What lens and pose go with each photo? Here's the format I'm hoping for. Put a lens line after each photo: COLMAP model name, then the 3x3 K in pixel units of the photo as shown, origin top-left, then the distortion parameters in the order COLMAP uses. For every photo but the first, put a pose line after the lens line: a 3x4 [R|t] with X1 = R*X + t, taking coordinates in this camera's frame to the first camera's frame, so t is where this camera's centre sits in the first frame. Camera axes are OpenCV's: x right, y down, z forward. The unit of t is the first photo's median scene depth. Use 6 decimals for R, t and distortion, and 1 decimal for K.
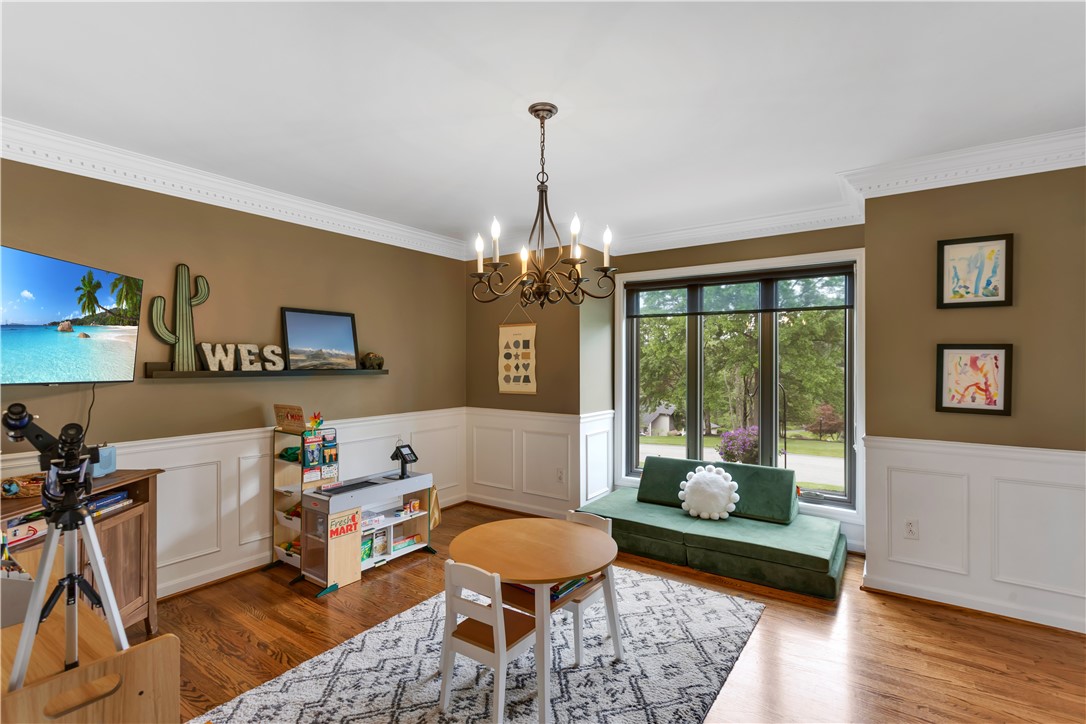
lens RADIAL K [[508.4, 0, 551.7], [0, 508.4, 361.3], [0, 0, 1]] dist [0.004072, -0.000145]
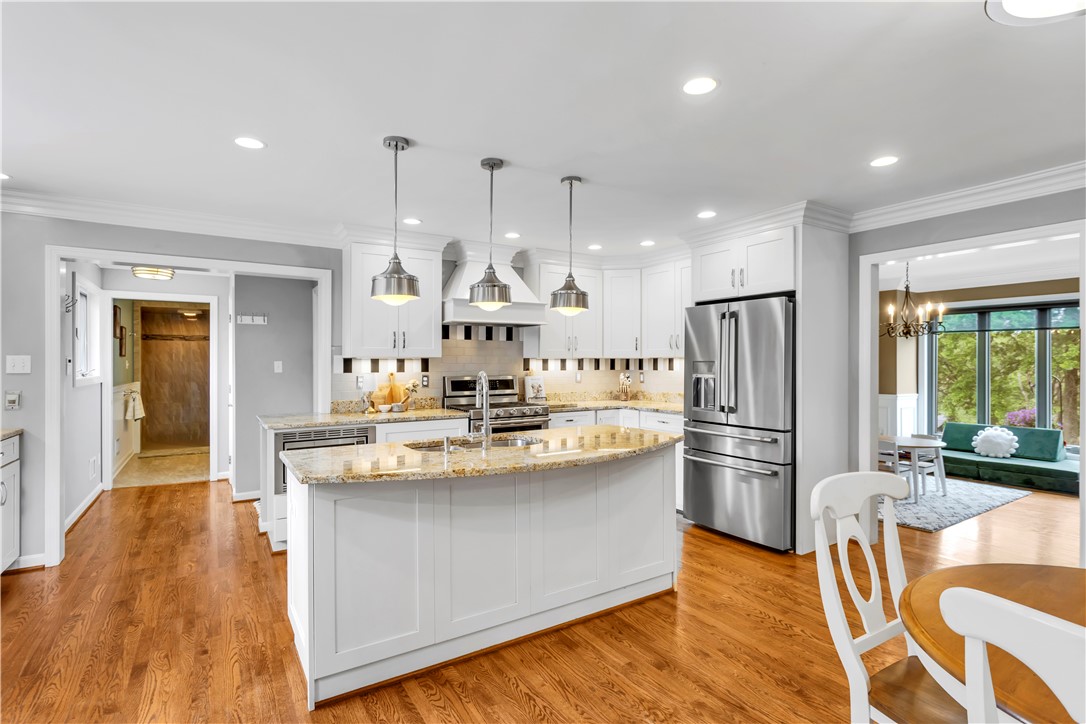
lens RADIAL K [[530.5, 0, 546.3], [0, 530.5, 360.3], [0, 0, 1]] dist [-0.006653, 0.002974]
pose [[0.919332, -0.000960, -0.393481, -0.358097], [-0.000256, 0.999995, -0.003039, 0.001301], [0.393482, 0.002894, 0.919328, -1.162484]]
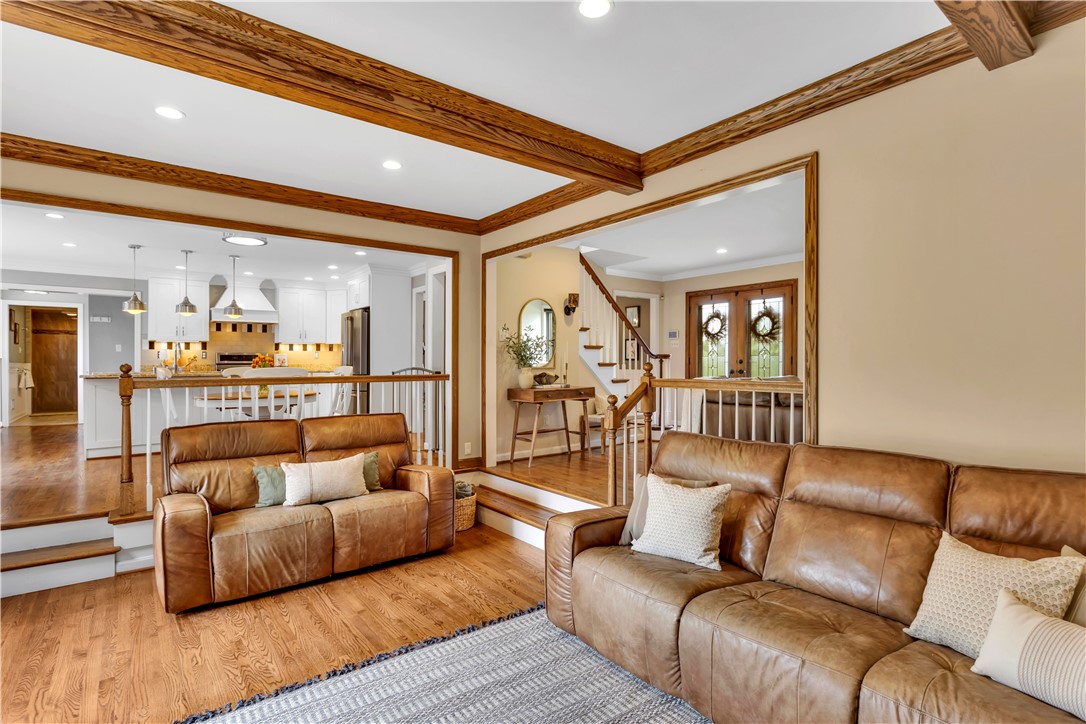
lens RADIAL K [[530.5, 0, 541.4], [0, 530.5, 362.2], [0, 0, 1]] dist [-0.006653, 0.002974]
pose [[0.954113, -0.001639, -0.299441, 1.020780], [0.001236, 0.999998, -0.001536, 0.090692], [0.299443, 0.001096, 0.954114, -1.870527]]
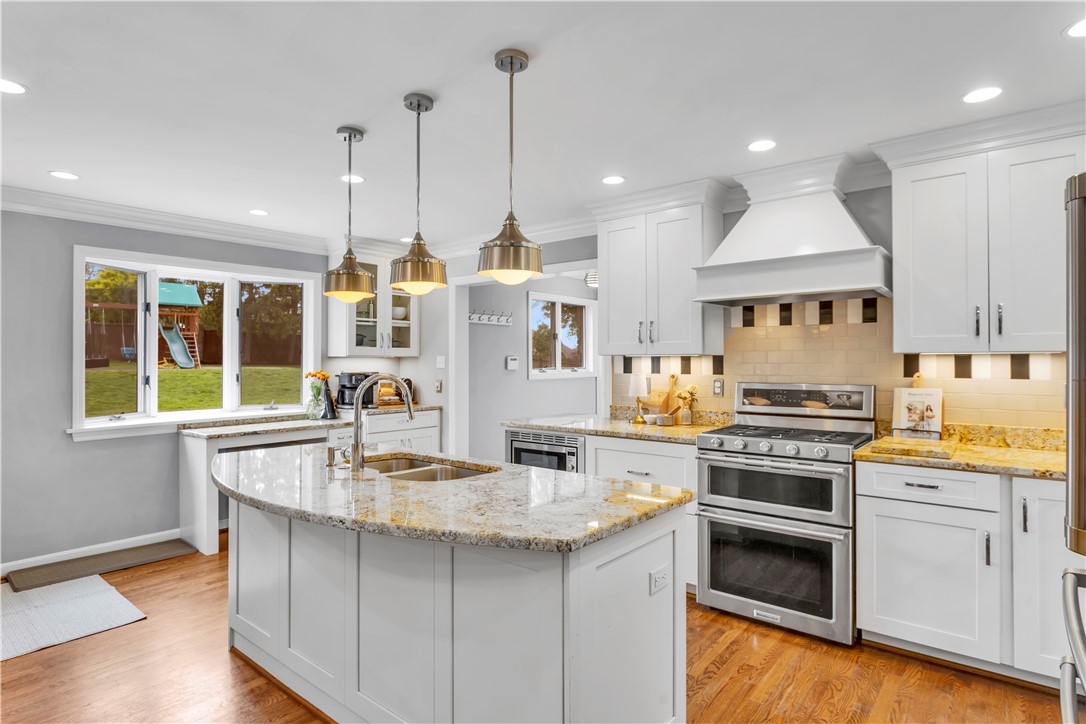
lens RADIAL K [[576.2, 0, 532.0], [0, 576.2, 347.6], [0, 0, 1]] dist [-0.021456, 0.005398]
pose [[-0.083437, -0.018302, -0.996345, -0.091669], [0.001629, 0.999827, -0.018503, -0.003536], [0.996512, -0.003167, -0.083393, -0.258220]]
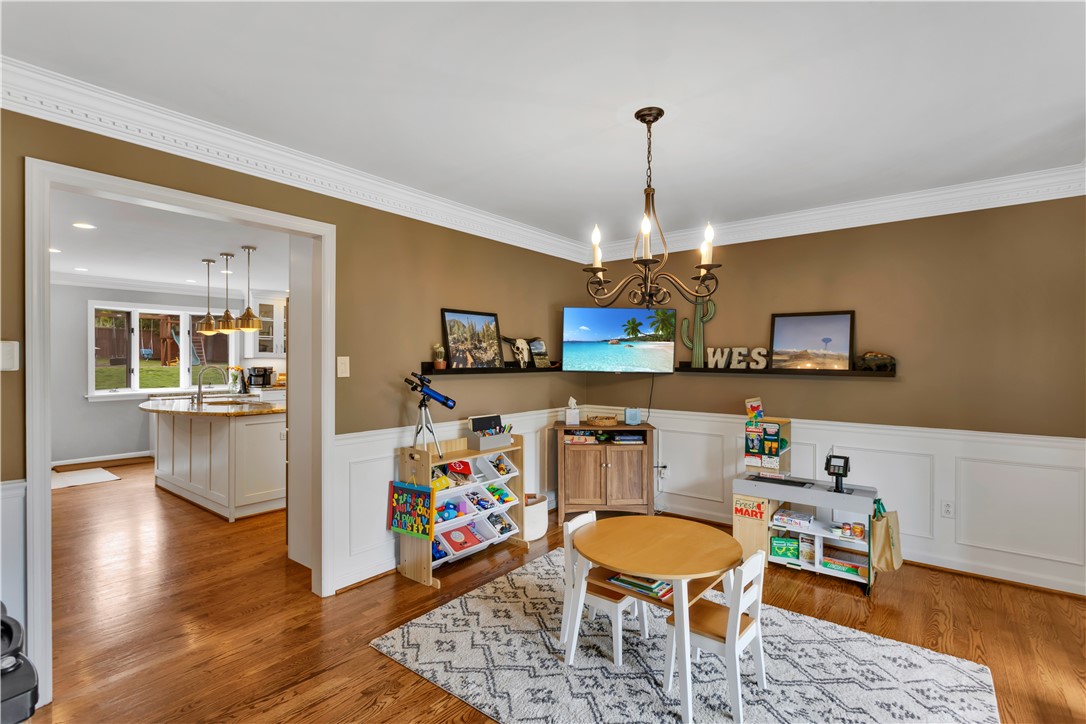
lens RADIAL K [[530.5, 0, 547.1], [0, 530.5, 358.2], [0, 0, 1]] dist [-0.006653, 0.002974]
pose [[-0.067875, -0.000945, -0.997693, 0.718844], [-0.001130, 0.999999, -0.000870, -0.005255], [0.997693, 0.001068, -0.067876, 0.590663]]
